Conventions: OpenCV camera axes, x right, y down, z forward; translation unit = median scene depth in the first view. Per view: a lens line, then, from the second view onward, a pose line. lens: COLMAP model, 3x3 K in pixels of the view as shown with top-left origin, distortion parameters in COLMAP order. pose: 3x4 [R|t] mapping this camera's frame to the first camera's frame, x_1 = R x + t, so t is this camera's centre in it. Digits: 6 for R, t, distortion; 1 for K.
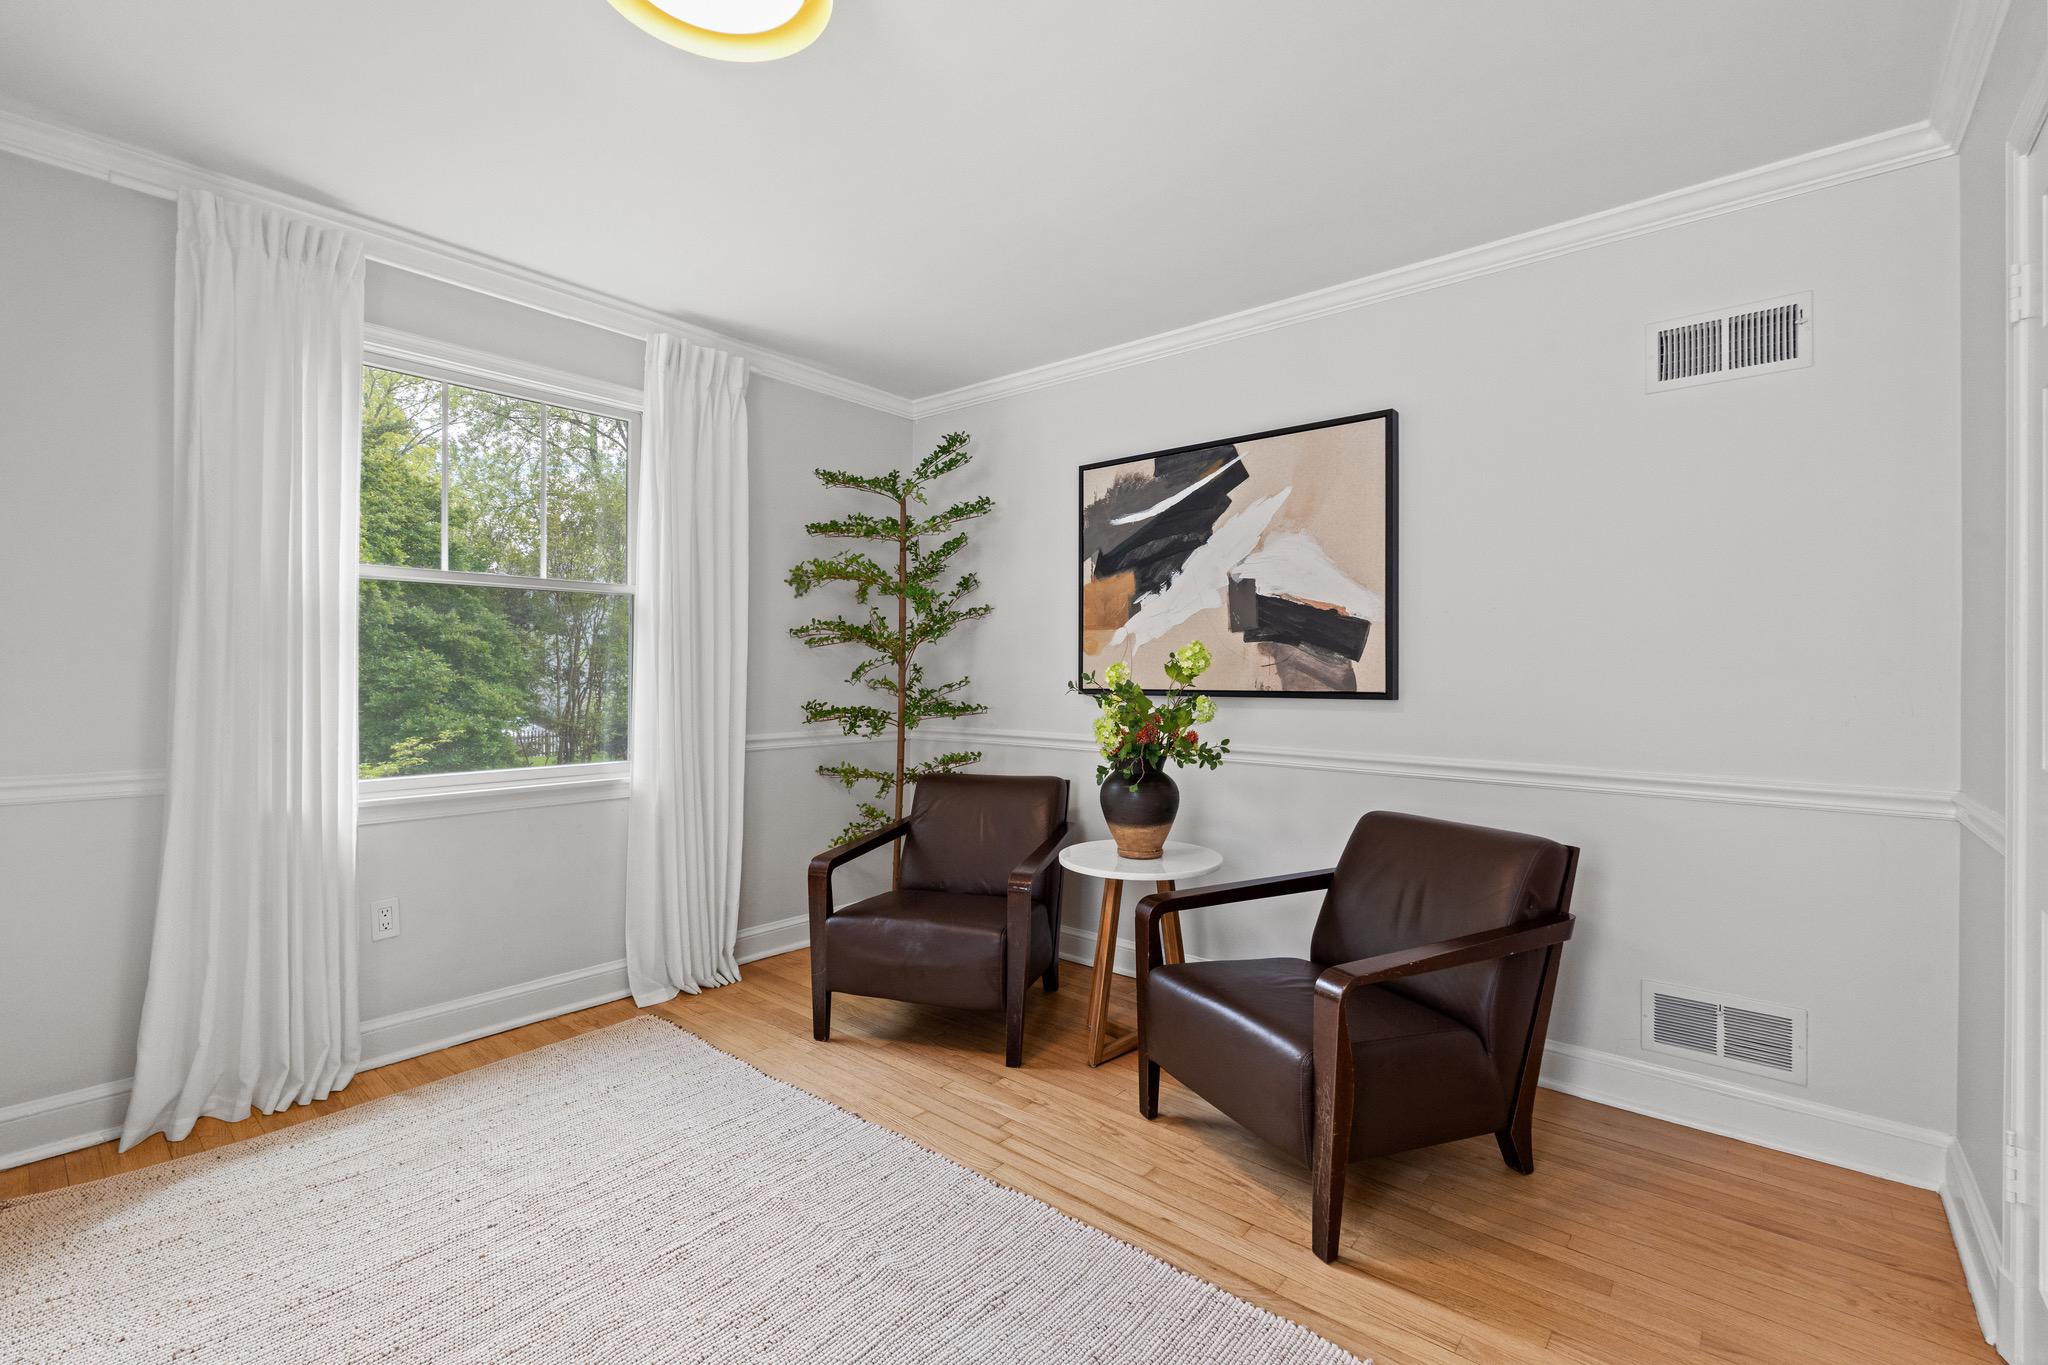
lens RADIAL K [[901.6, 0, 1013.8], [0, 901.6, 679.9], [0, 0, 1]] dist [-0.009657, -0.000055]
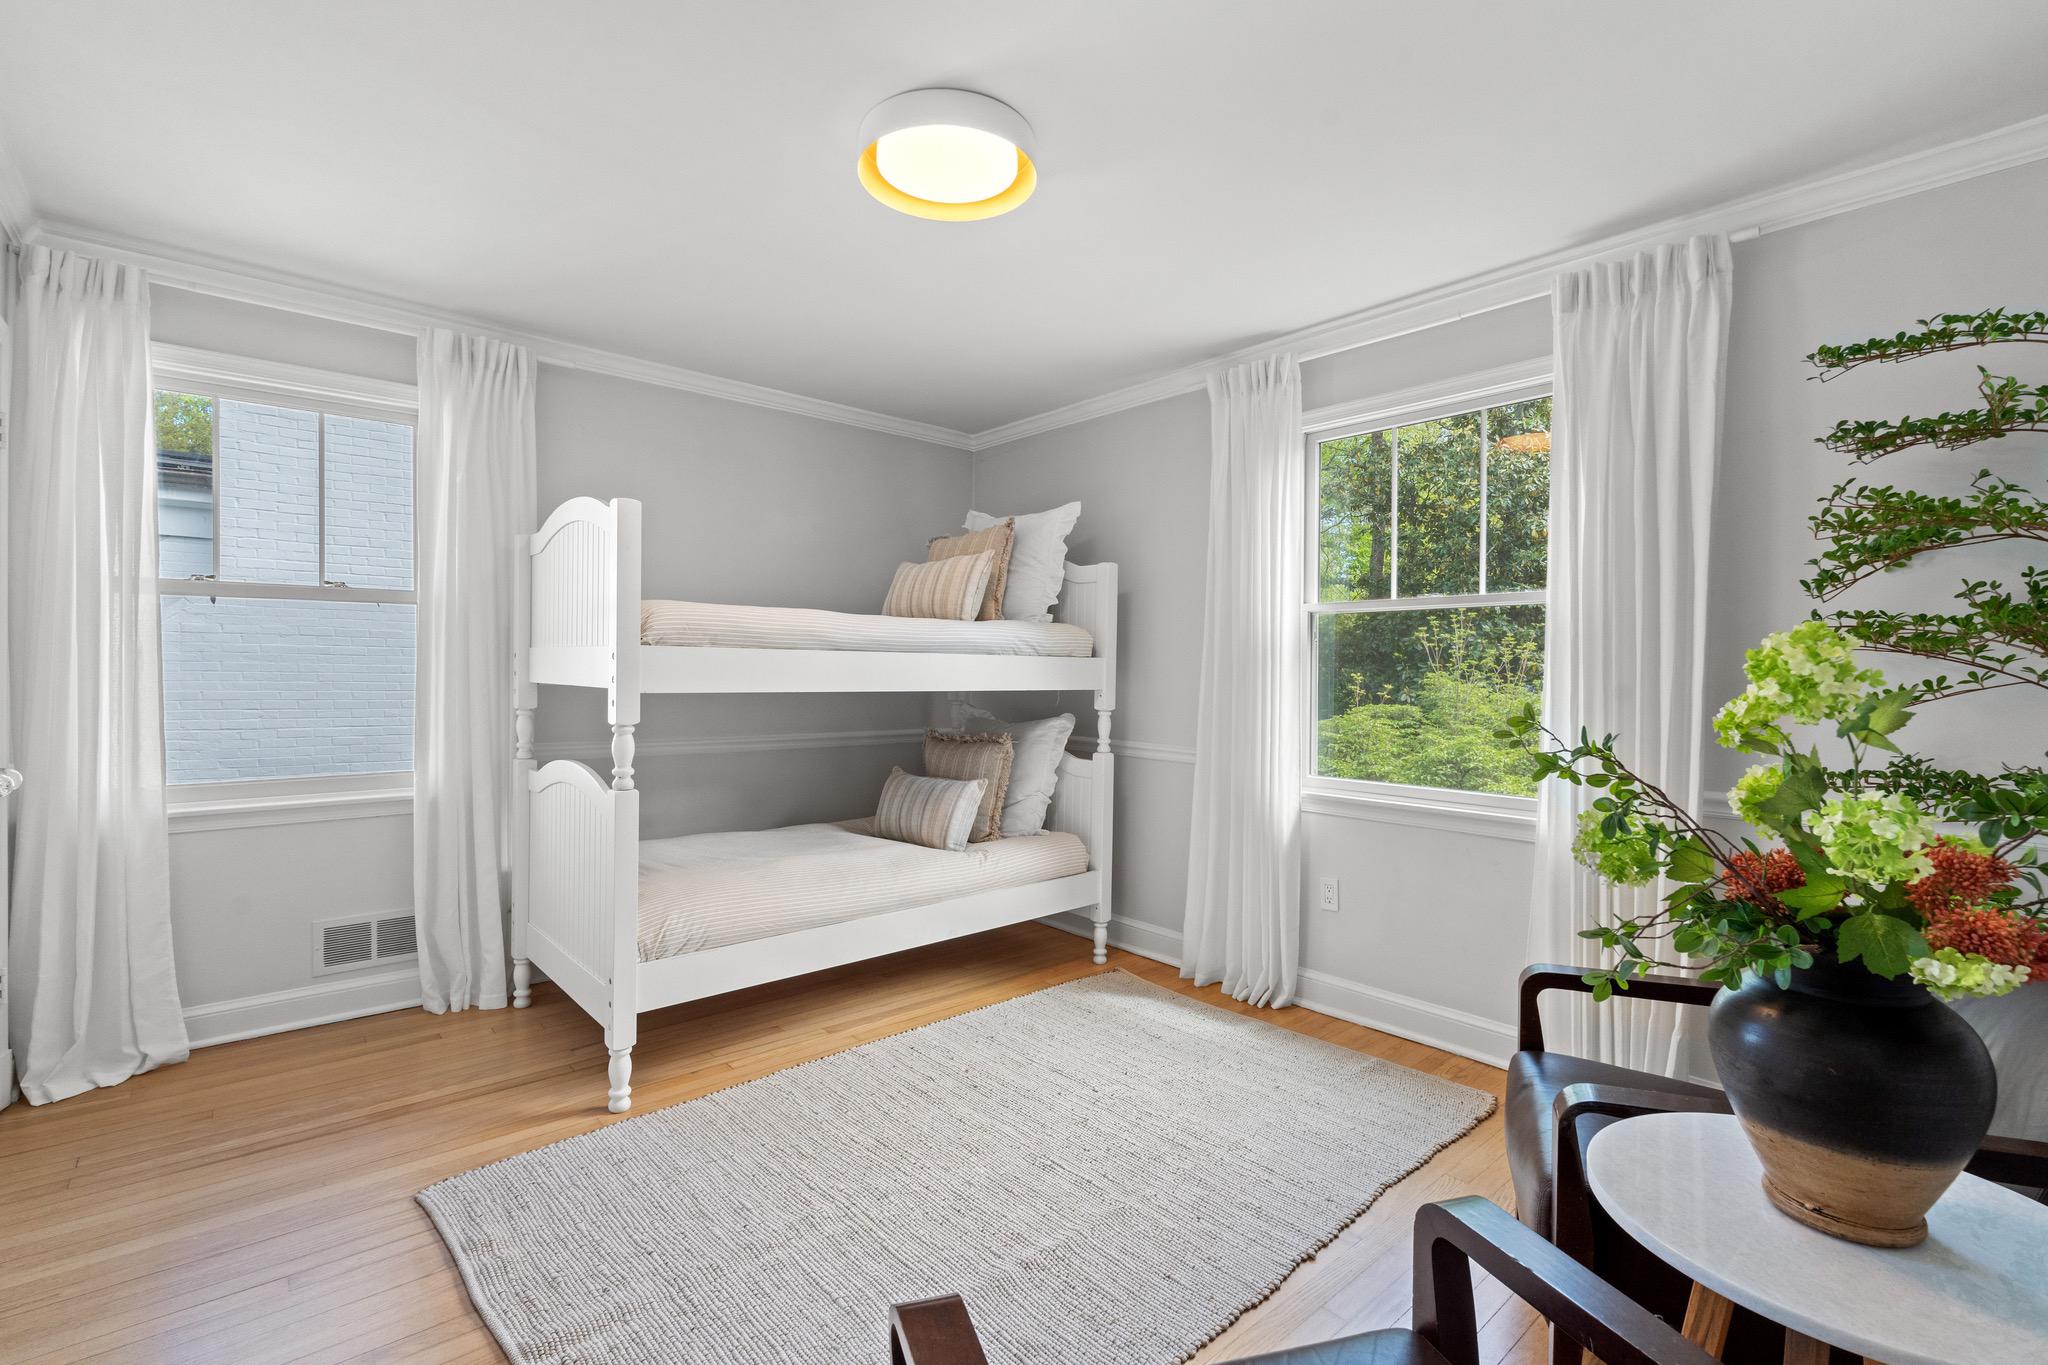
lens RADIAL K [[931.9, 0, 1024.0], [0, 931.9, 682.5], [0, 0, 1]] dist [-0.000436, 0.000048]
pose [[-0.151323, 0.004358, -0.988475, 0.598880], [-0.020087, 0.999770, 0.007482, -0.019675], [0.988280, 0.020988, -0.151201, 0.770919]]
